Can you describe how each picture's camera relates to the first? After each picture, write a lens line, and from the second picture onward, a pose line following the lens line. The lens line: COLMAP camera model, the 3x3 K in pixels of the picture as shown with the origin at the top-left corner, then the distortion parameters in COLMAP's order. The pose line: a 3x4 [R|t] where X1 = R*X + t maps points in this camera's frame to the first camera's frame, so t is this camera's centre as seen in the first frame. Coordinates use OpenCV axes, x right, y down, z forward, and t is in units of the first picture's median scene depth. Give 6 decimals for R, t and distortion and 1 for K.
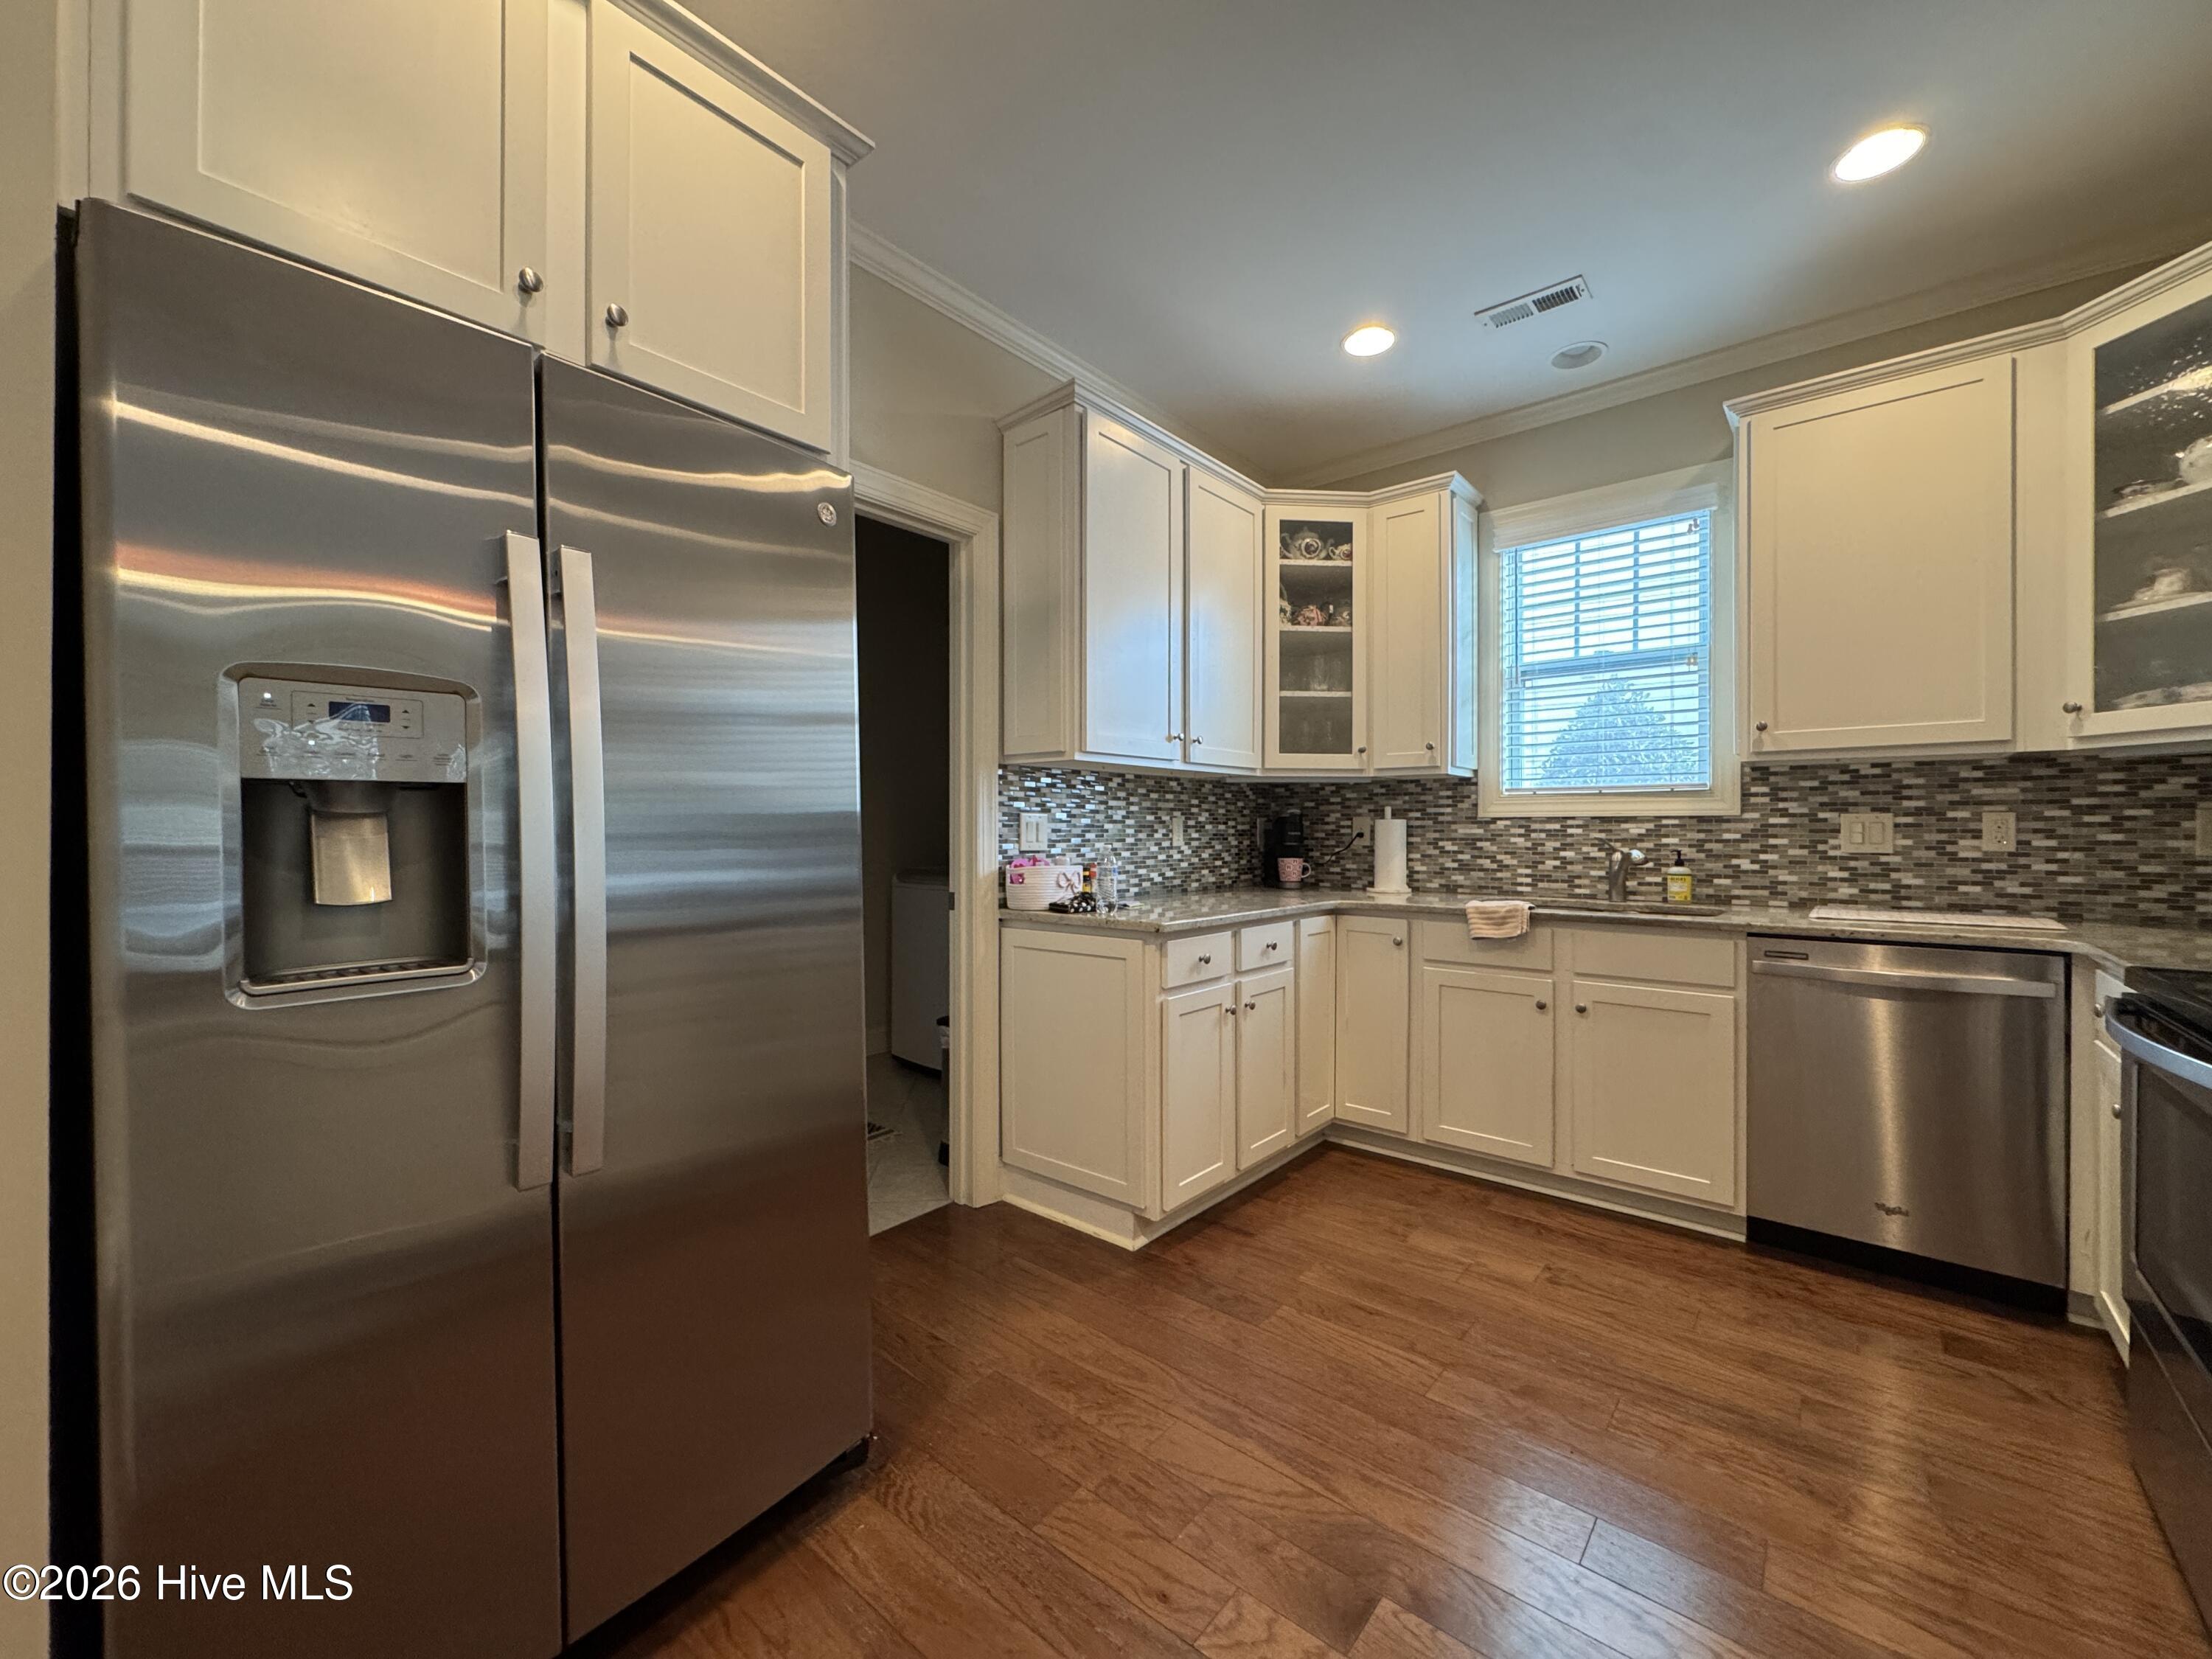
lens RADIAL K [[880.3, 0, 1104.3], [0, 880.3, 833.5], [0, 0, 1]] dist [-0.002216, -0.000013]
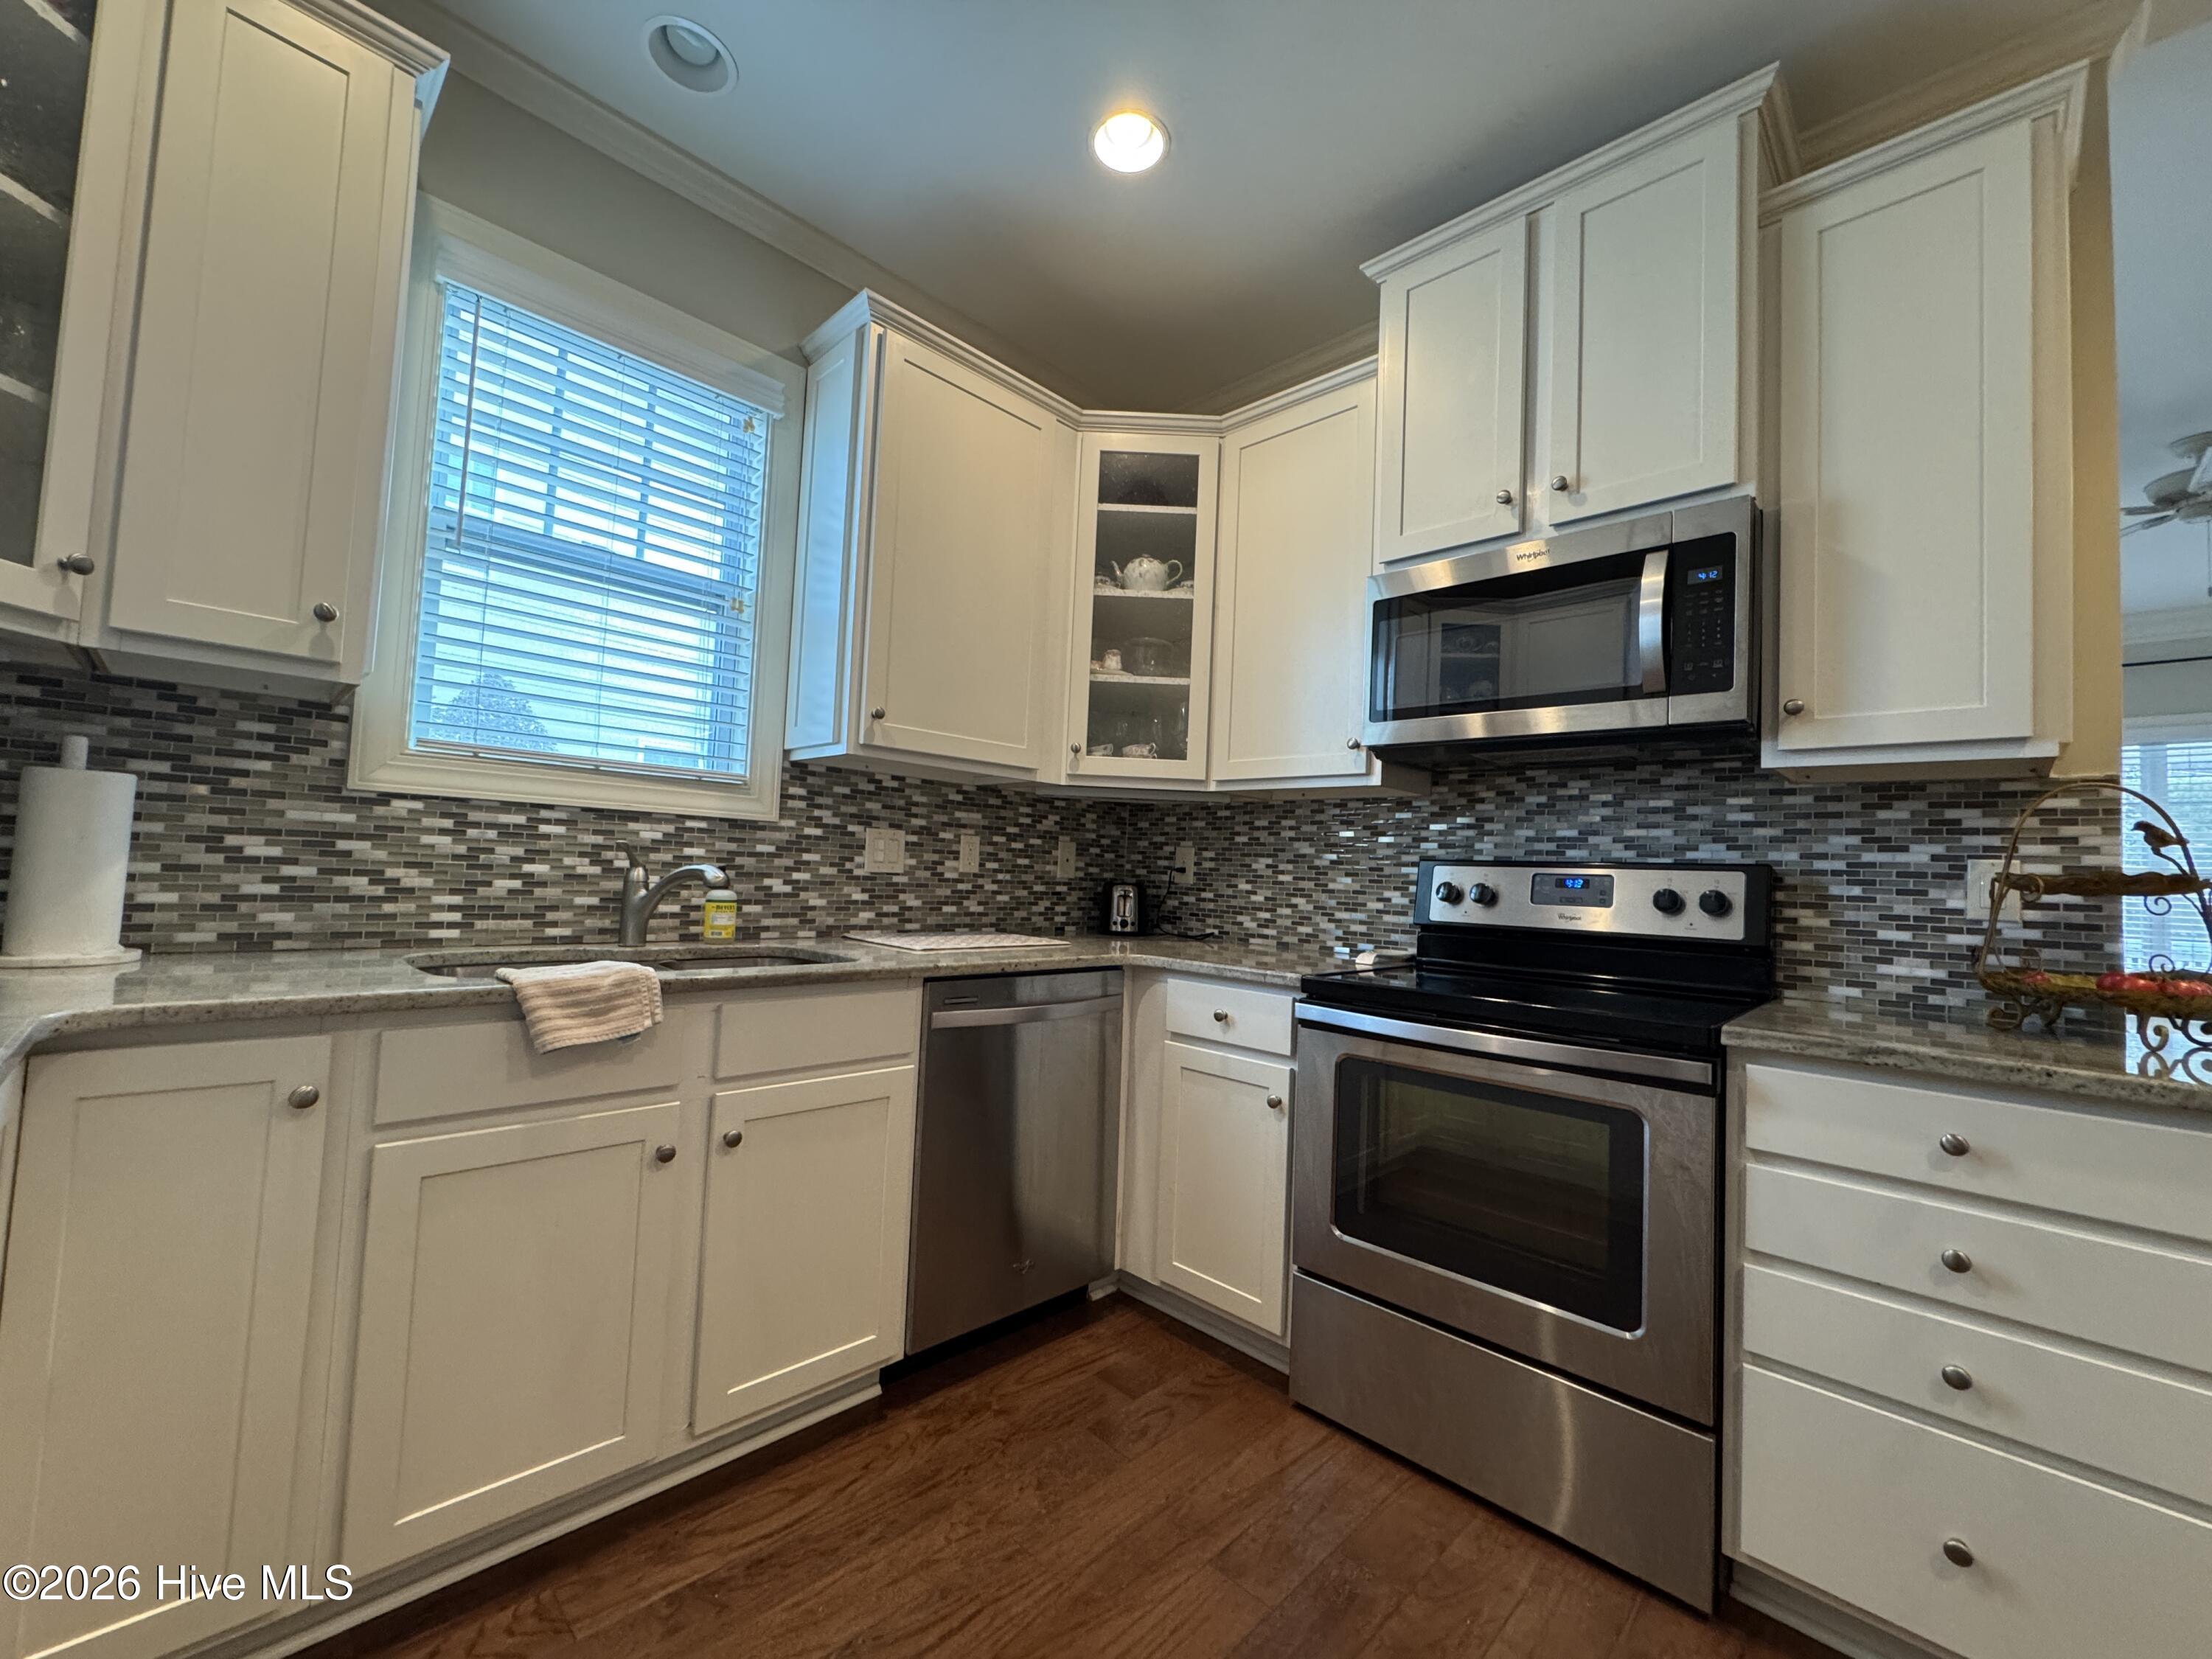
lens RADIAL K [[880.3, 0, 1100.1], [0, 880.3, 832.2], [0, 0, 1]] dist [-0.002216, -0.000013]
pose [[0.075454, 0.051844, 0.995801, -0.023227], [-0.037996, 0.998072, -0.049084, 0.015997], [-0.996425, -0.034133, 0.077279, 0.678455]]
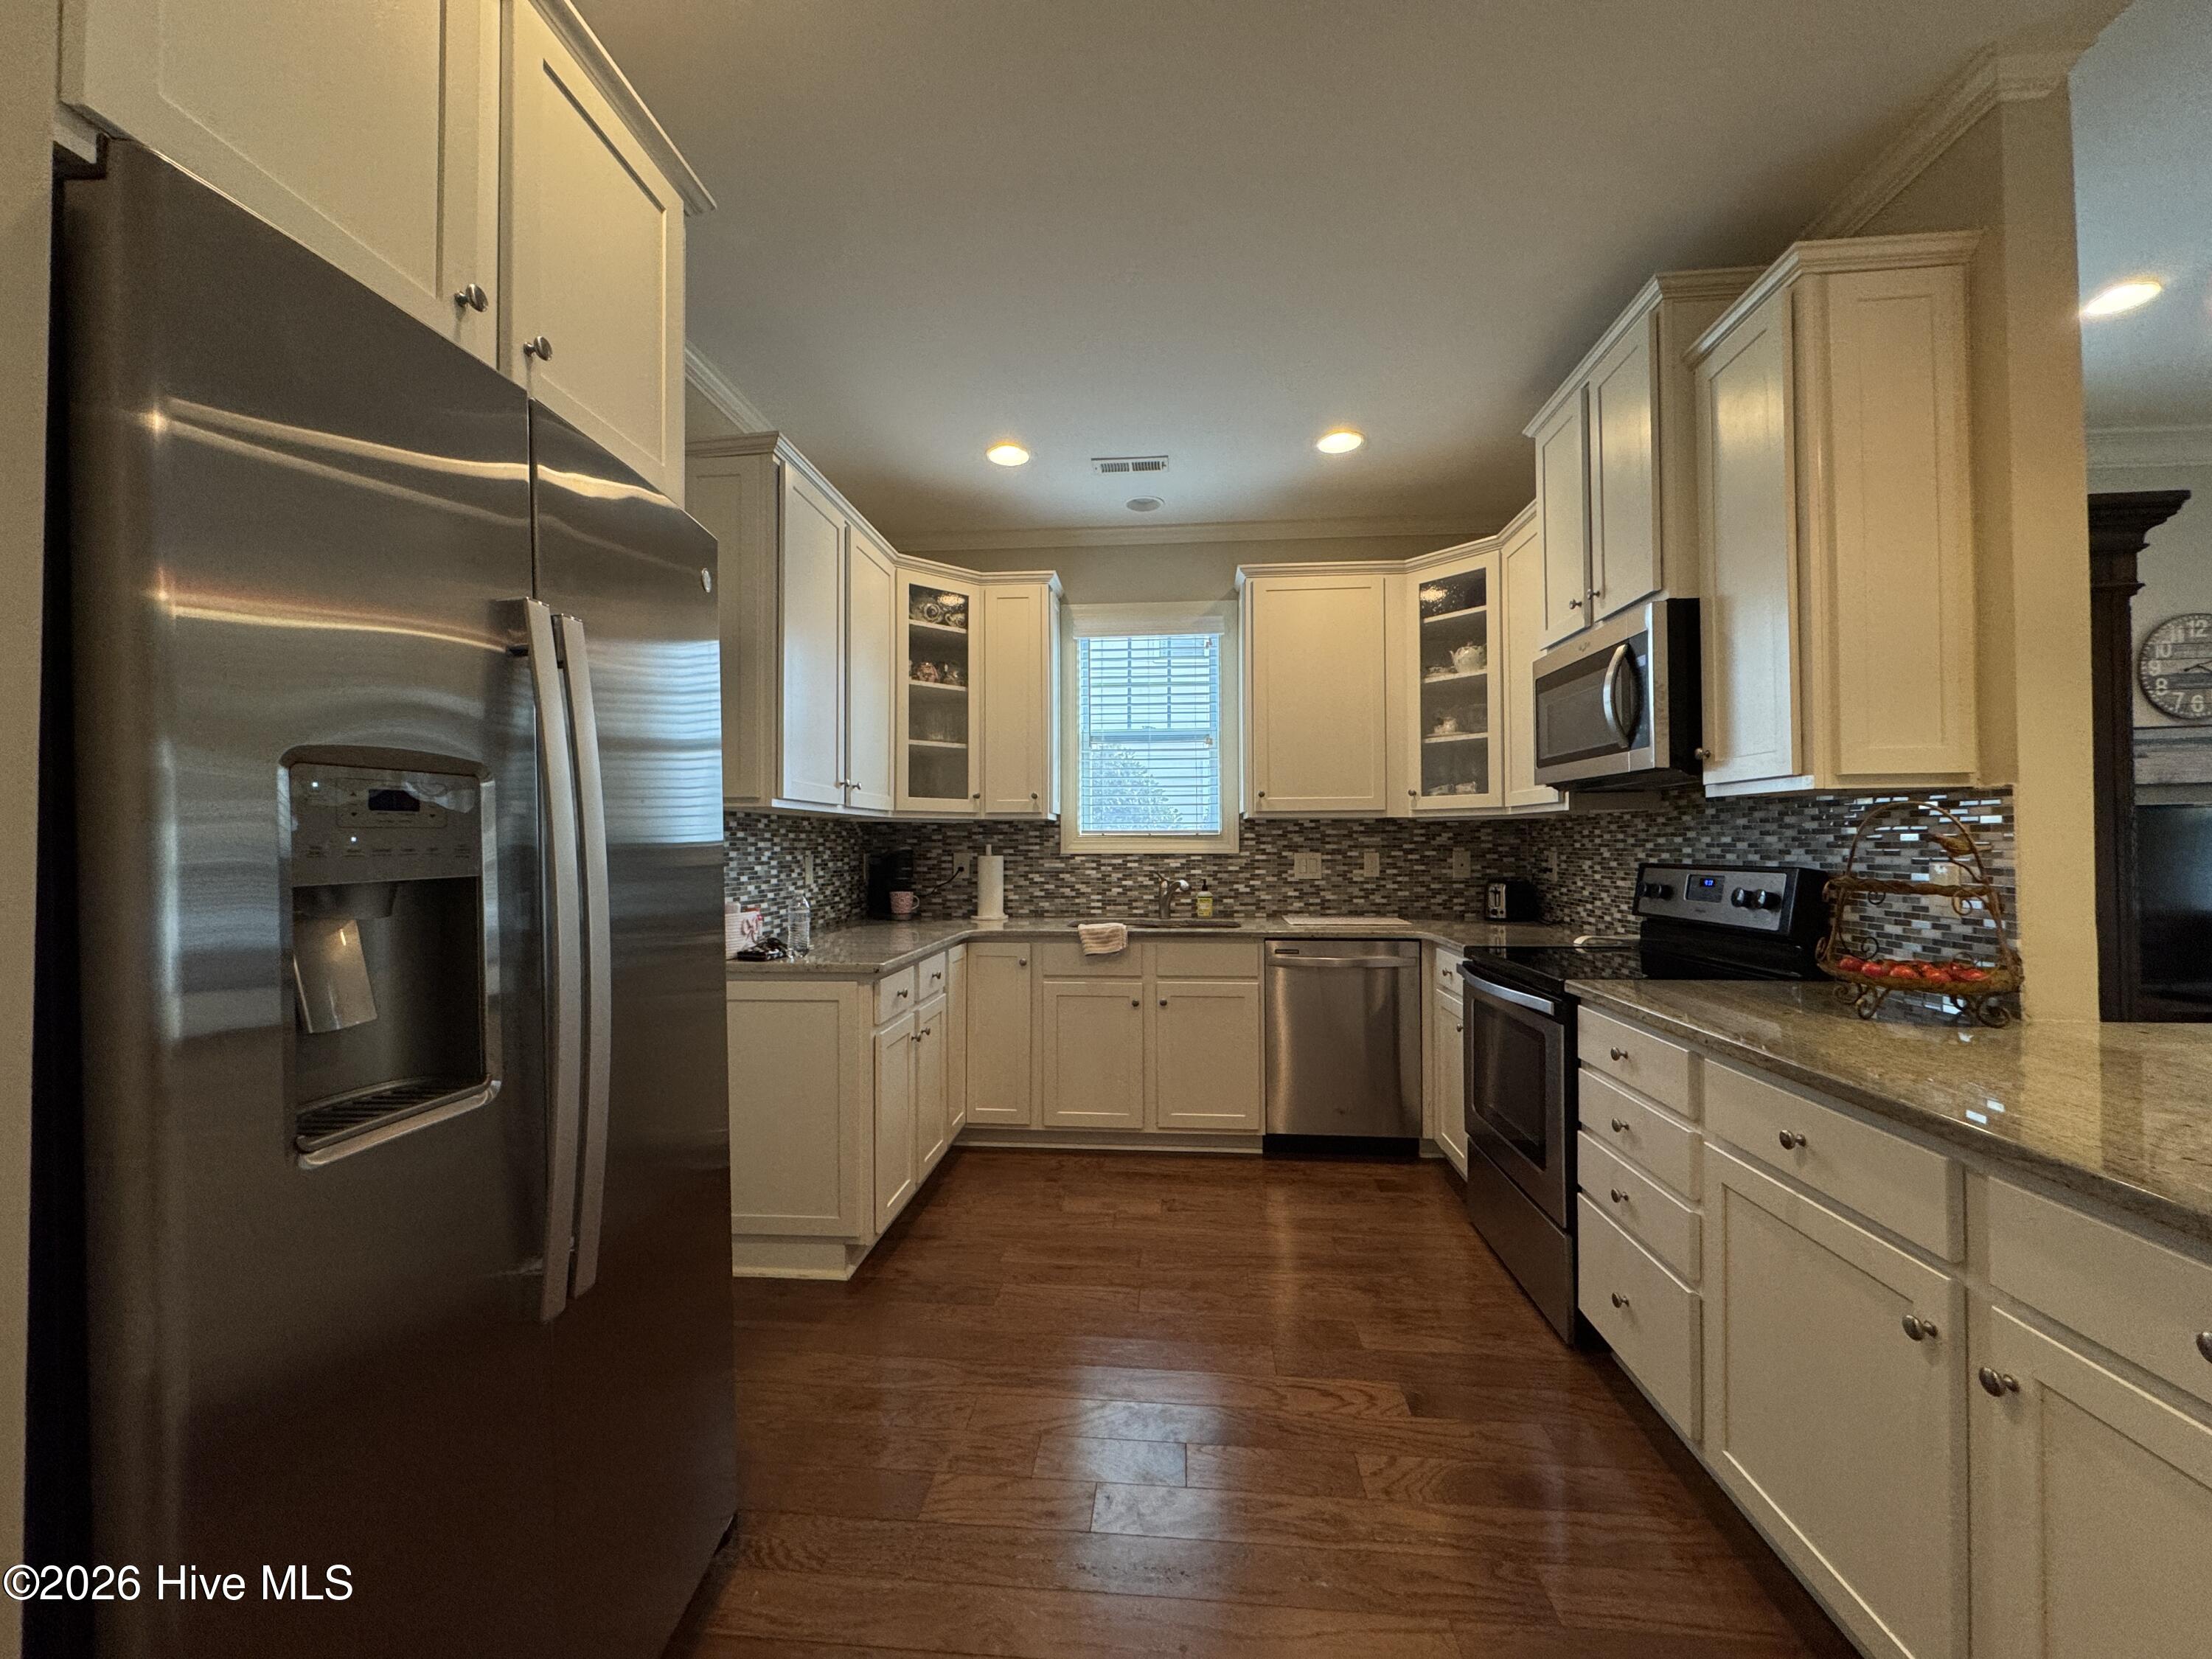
lens RADIAL K [[880.3, 0, 1100.8], [0, 880.3, 835.4], [0, 0, 1]] dist [-0.002216, -0.000013]
pose [[0.819412, 0.003184, 0.573196, -0.275986], [0.006698, 0.999863, -0.015130, -0.030721], [-0.573166, 0.016237, 0.819278, -0.031727]]
